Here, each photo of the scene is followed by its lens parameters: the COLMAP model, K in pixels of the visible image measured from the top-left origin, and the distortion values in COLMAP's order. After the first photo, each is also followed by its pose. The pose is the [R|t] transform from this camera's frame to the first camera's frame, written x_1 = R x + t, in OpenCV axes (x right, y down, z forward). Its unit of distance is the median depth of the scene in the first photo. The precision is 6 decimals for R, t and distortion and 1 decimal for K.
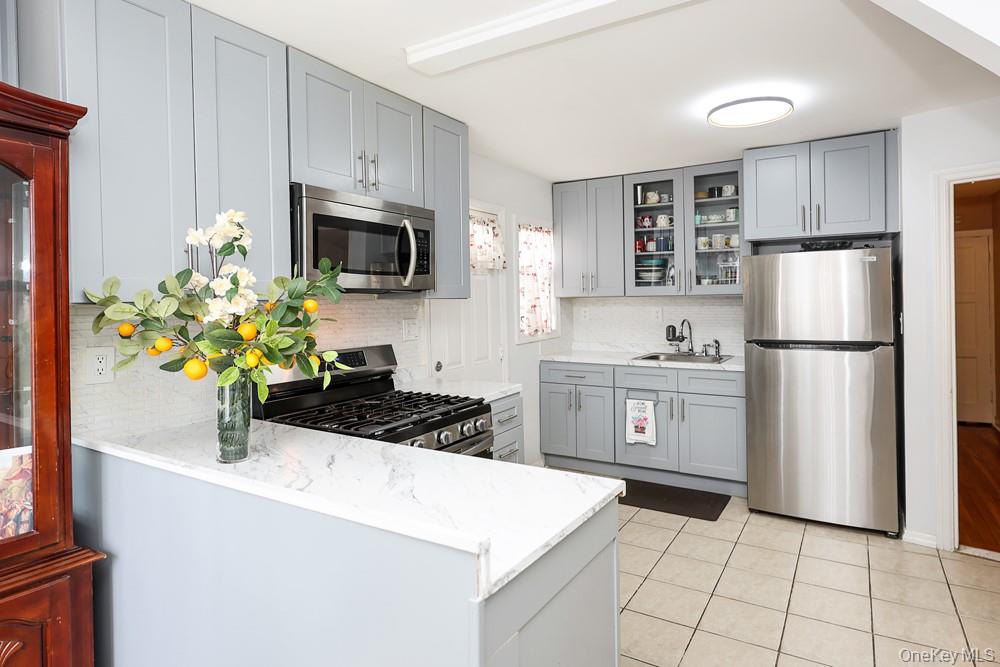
lens RADIAL K [[544.5, 0, 567.9], [0, 544.5, 302.9], [0, 0, 1]] dist [-0.003569, -0.000727]
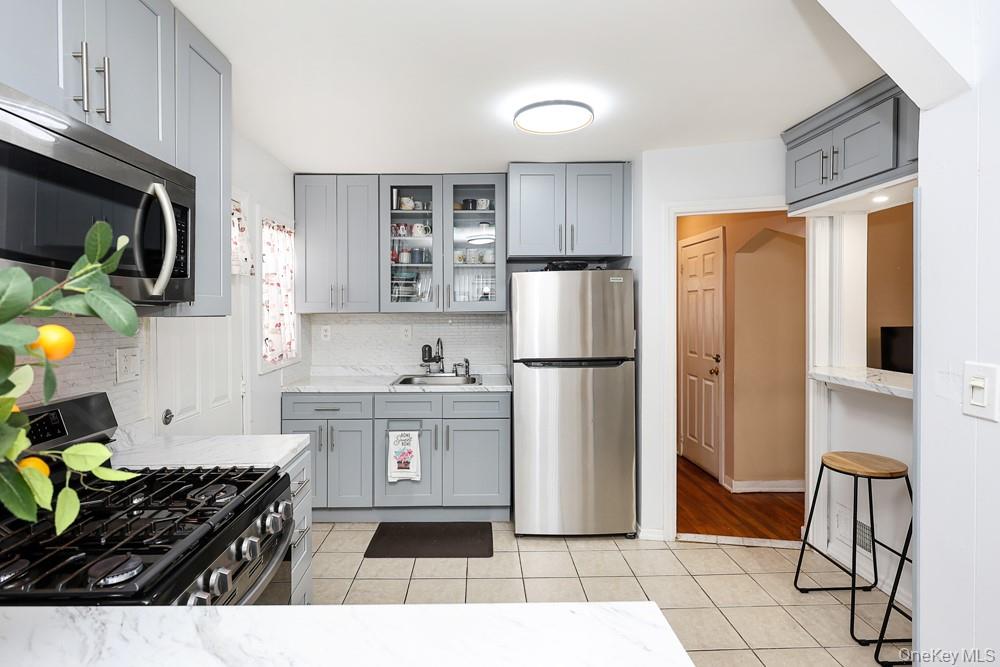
lens RADIAL K [[535.8, 0, 504.0], [0, 535.8, 313.0], [0, 0, 1]] dist [-0.000521, -0.000352]
pose [[0.897780, 0.007943, 0.440372, -0.103758], [-0.003594, 0.999936, -0.010709, -0.003448], [-0.440429, 0.008032, 0.897752, 0.150857]]
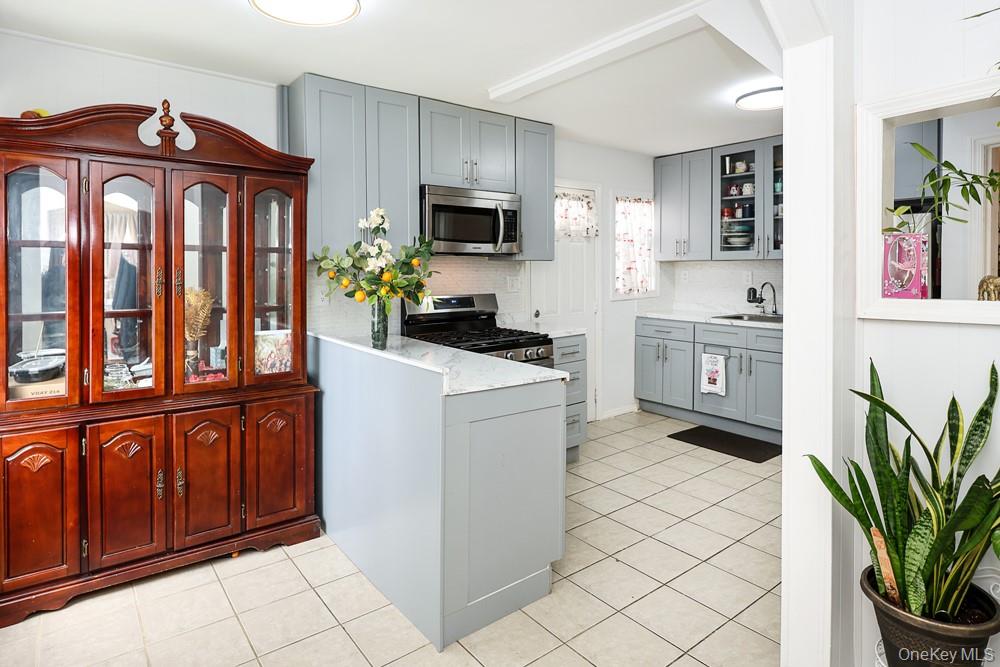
lens RADIAL K [[550.3, 0, 499.0], [0, 550.3, 270.4], [0, 0, 1]] dist [0.000690, -0.000094]
pose [[0.907917, 0.014502, -0.418899, 0.203289], [-0.012472, 0.999893, 0.007585, 0.005816], [0.418965, -0.001662, 0.908001, -0.192201]]
